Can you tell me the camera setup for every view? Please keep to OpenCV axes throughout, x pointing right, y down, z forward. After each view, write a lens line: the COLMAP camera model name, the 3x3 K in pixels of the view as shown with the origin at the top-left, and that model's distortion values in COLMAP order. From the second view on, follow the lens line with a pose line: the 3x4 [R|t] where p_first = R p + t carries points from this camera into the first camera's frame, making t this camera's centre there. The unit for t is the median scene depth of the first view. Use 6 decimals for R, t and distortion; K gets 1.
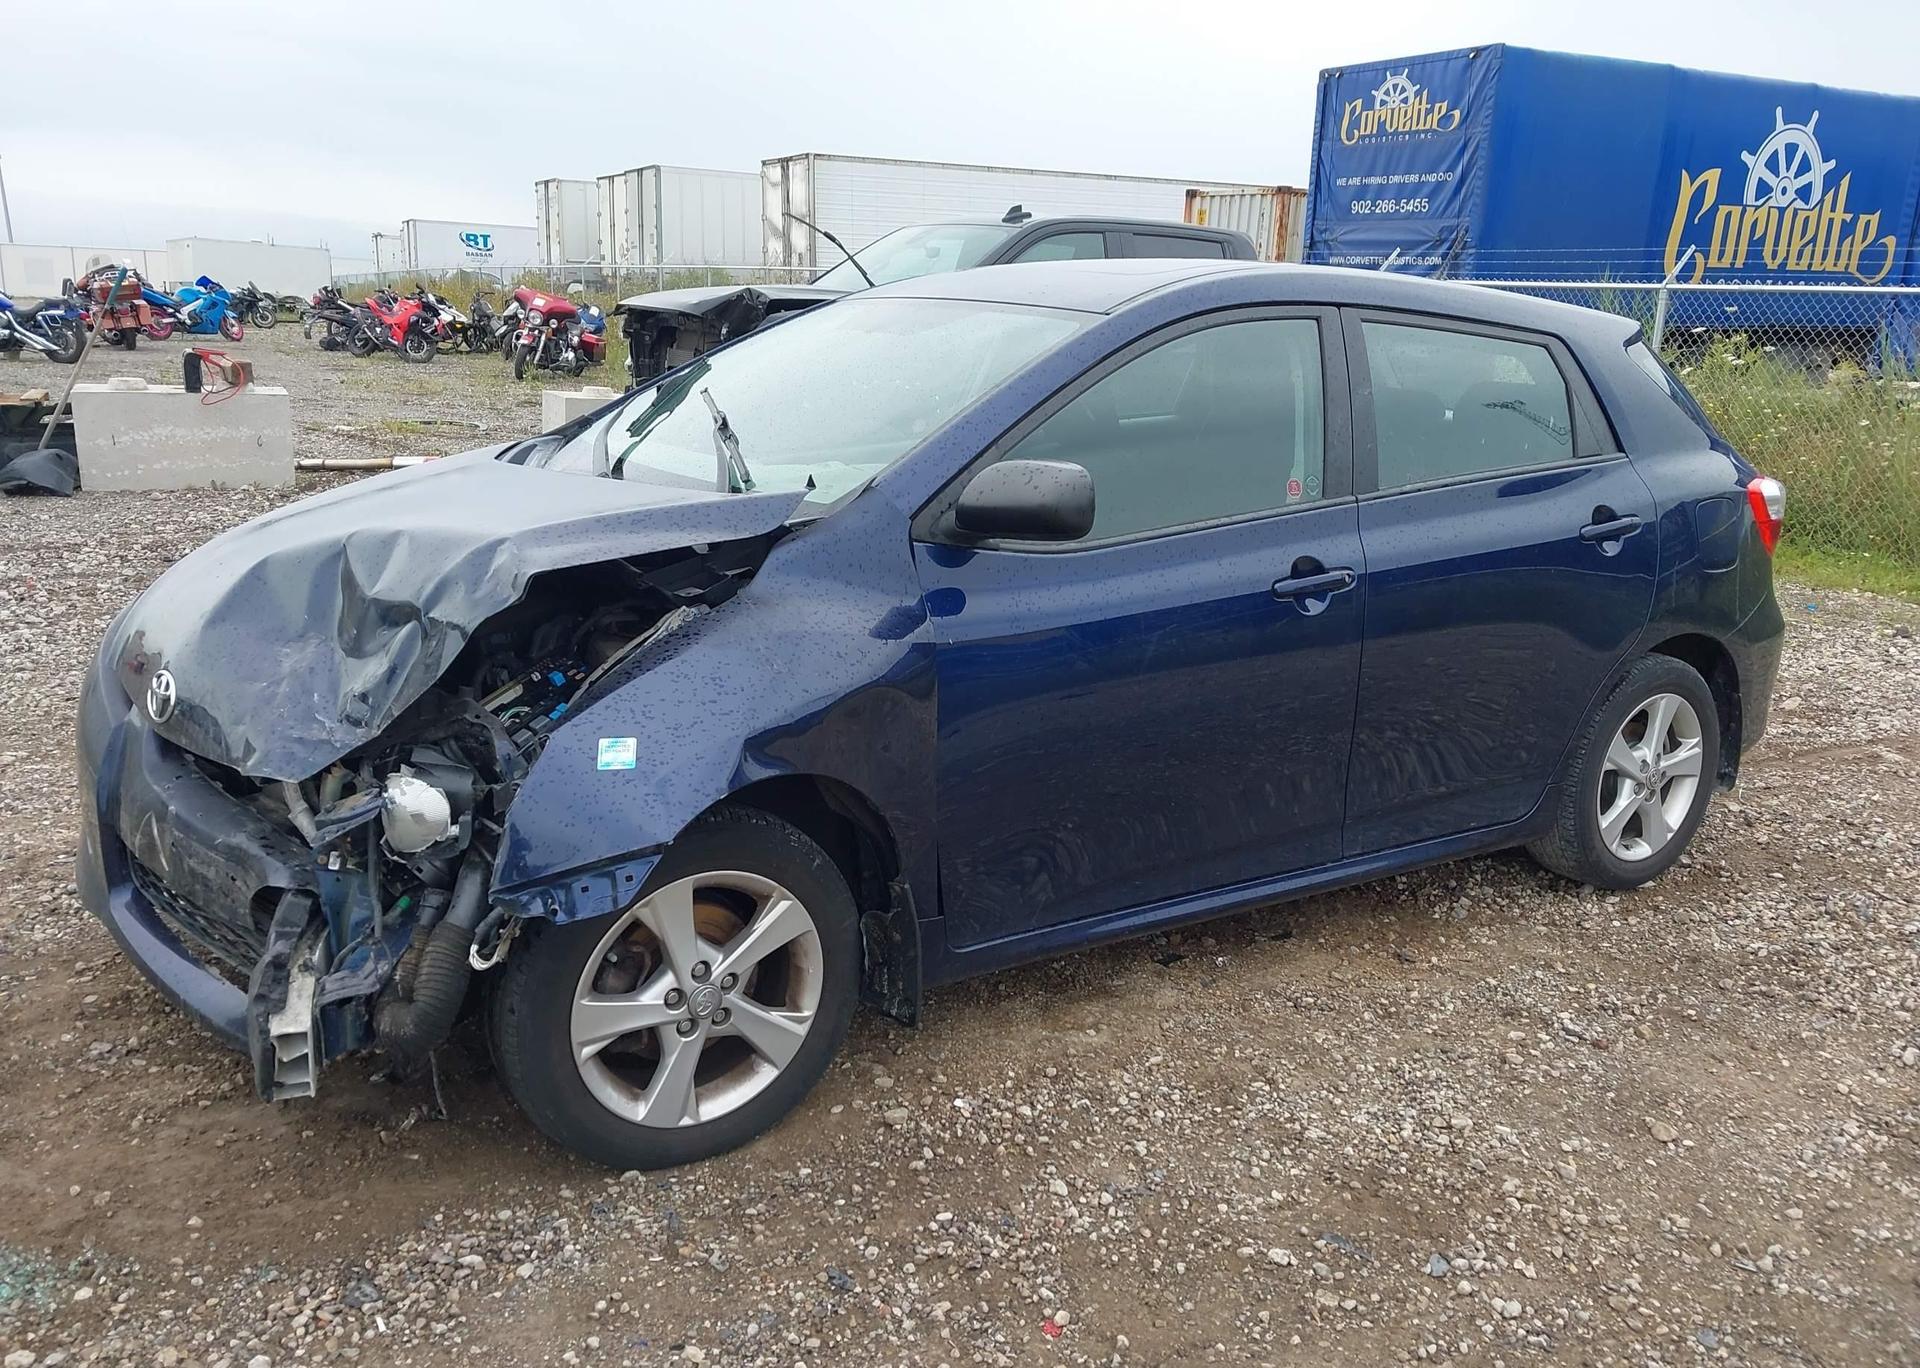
lens RADIAL K [[1515.1, 0, 961.8], [0, 1515.1, 690.3], [0, 0, 1]] dist [0.013745, -0.008308]
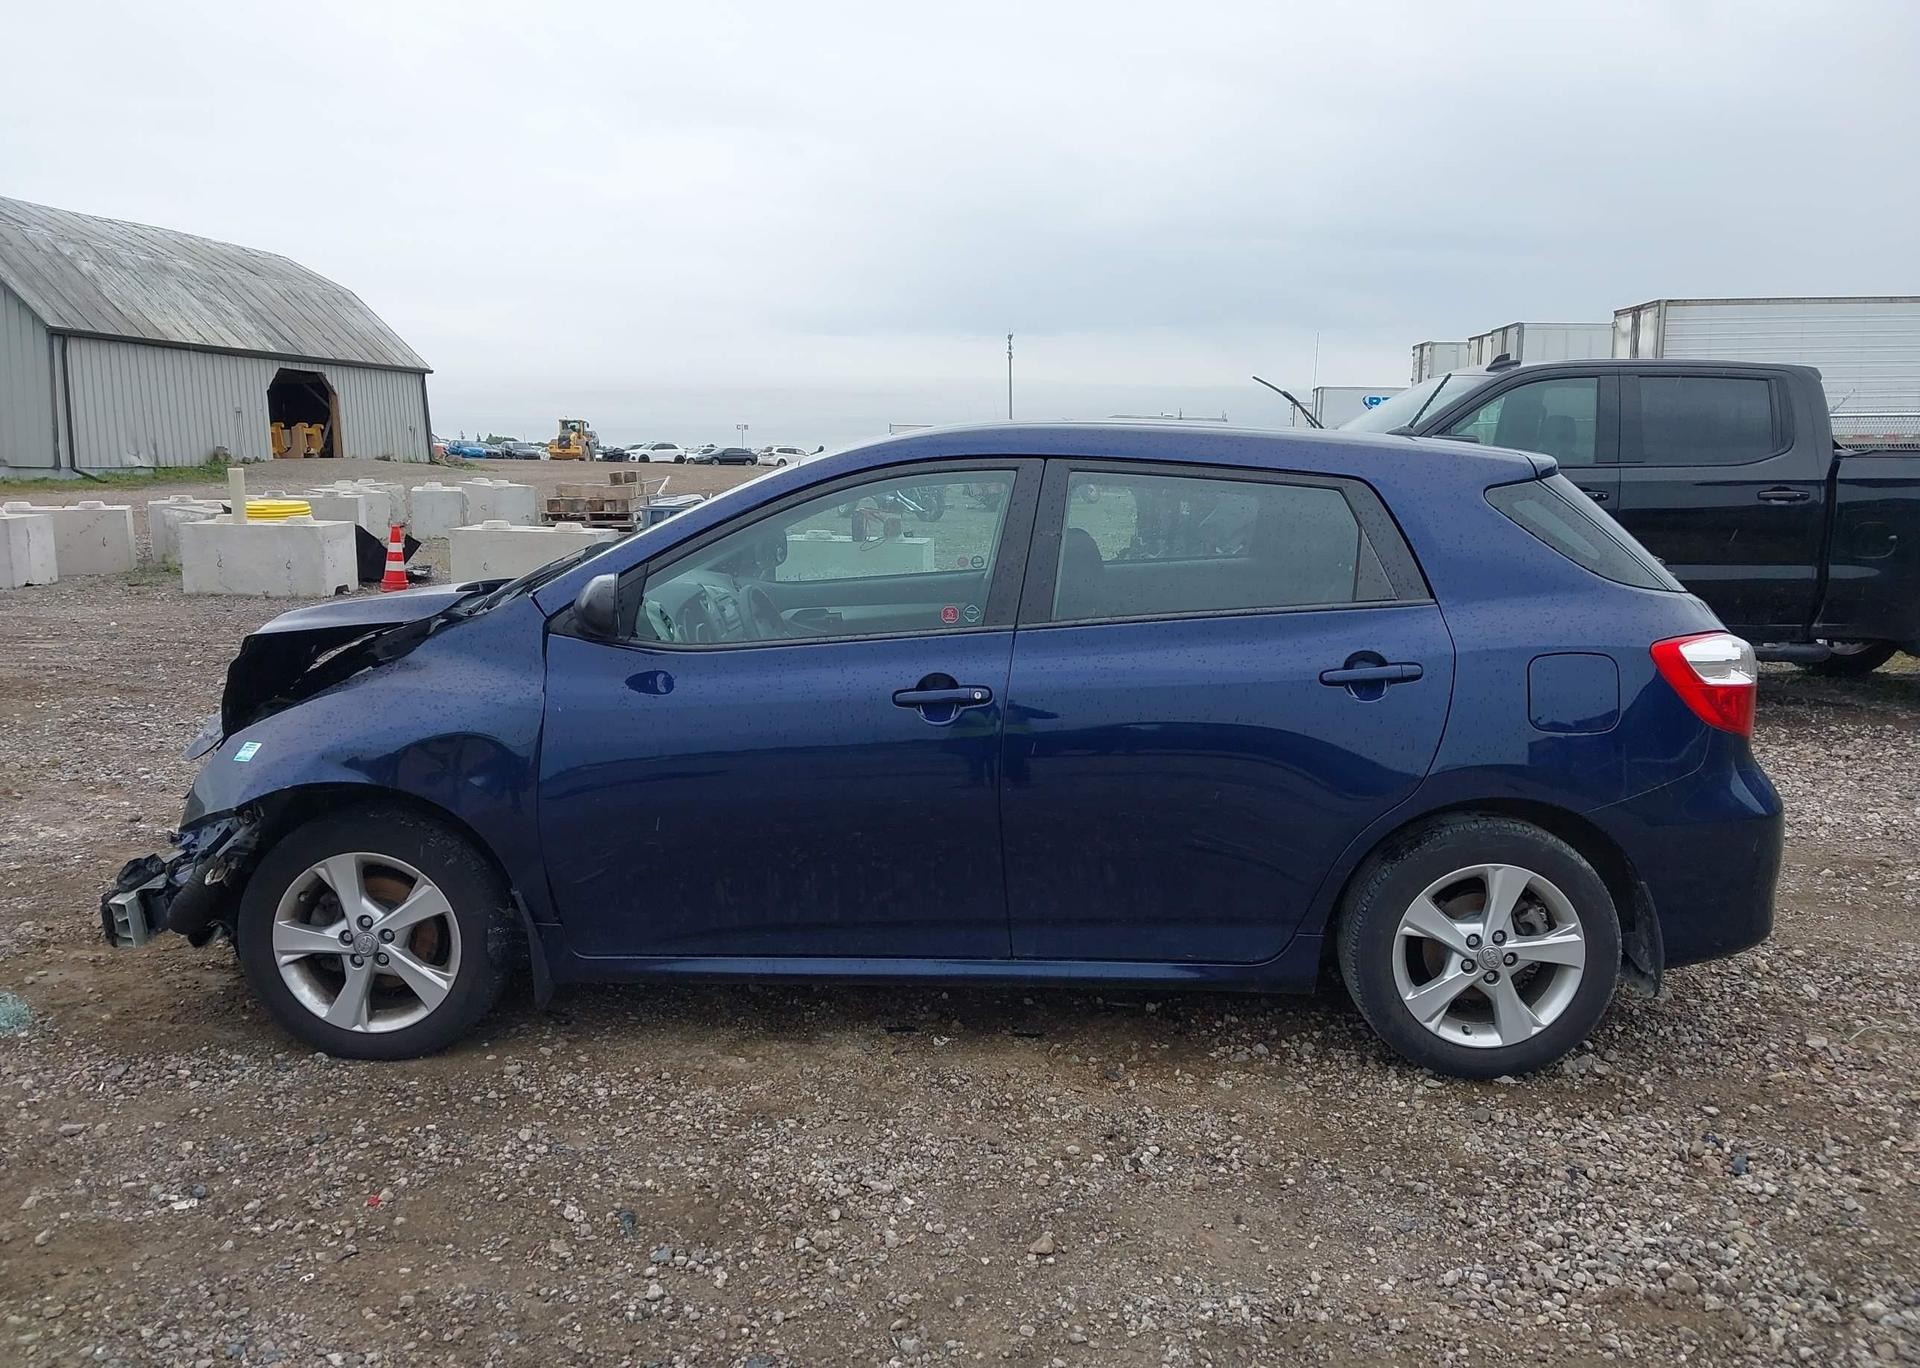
lens RADIAL K [[1515.1, 0, 955.6], [0, 1515.1, 685.8], [0, 0, 1]] dist [0.013745, -0.008308]
pose [[0.828213, 0.059262, -0.557271, 0.824454], [-0.116750, 0.990821, -0.068146, -0.003212], [0.548117, 0.121501, 0.827530, 0.068902]]
